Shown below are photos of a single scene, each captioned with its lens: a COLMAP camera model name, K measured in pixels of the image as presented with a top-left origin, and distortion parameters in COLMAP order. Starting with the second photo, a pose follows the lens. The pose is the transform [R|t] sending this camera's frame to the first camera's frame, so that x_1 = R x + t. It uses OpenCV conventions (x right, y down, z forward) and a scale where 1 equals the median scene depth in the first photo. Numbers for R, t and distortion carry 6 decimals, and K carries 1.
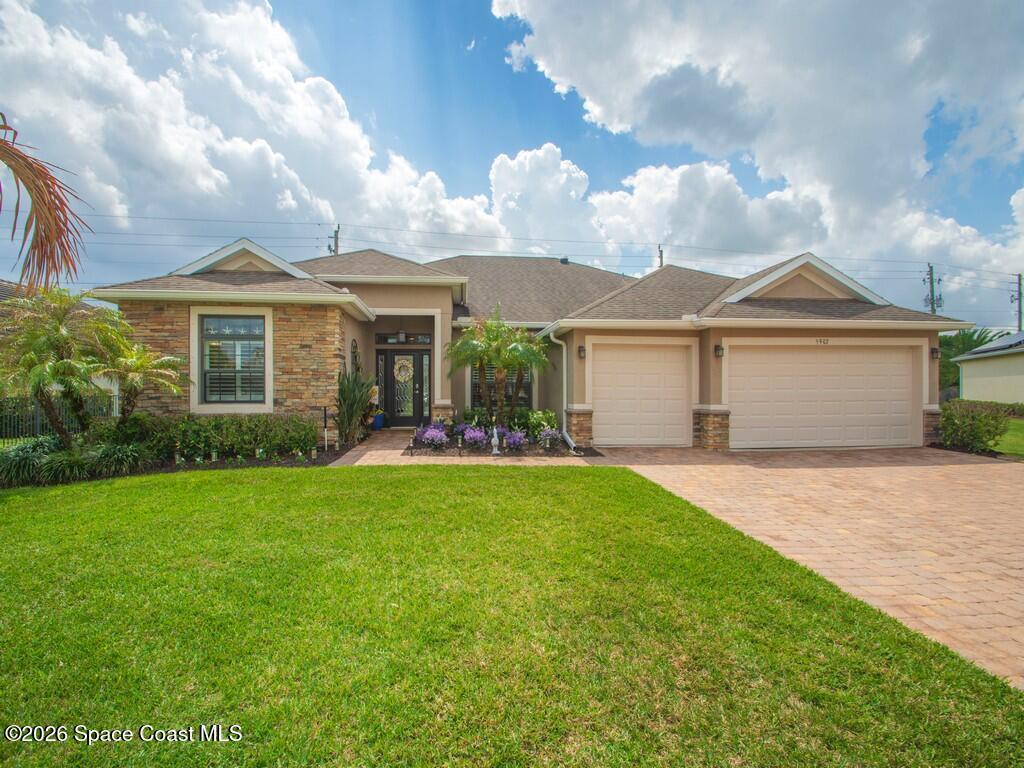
lens RADIAL K [[454.6, 0, 506.1], [0, 454.6, 397.9], [0, 0, 1]] dist [0.007953, -0.012104]
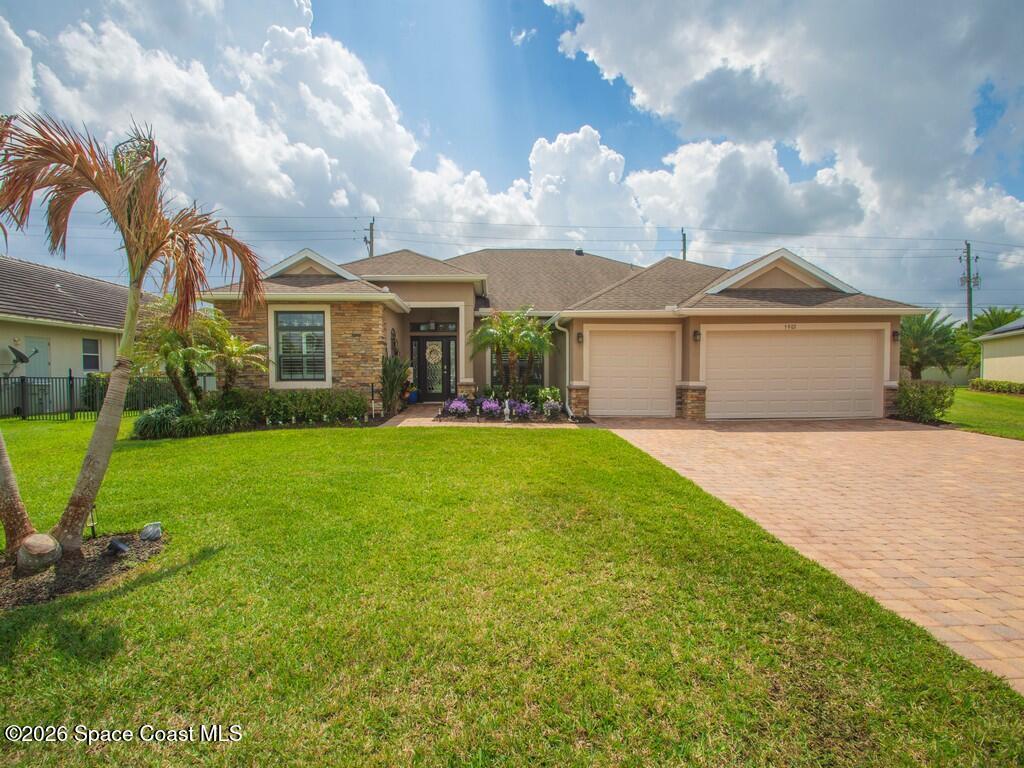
lens RADIAL K [[454.6, 0, 506.1], [0, 454.6, 397.9], [0, 0, 1]] dist [0.007953, -0.012104]
pose [[0.997724, 0.000345, -0.067429, 0.052434], [0.002169, 0.999305, 0.037205, 0.012536], [0.067395, -0.037266, 0.997030, -0.213160]]
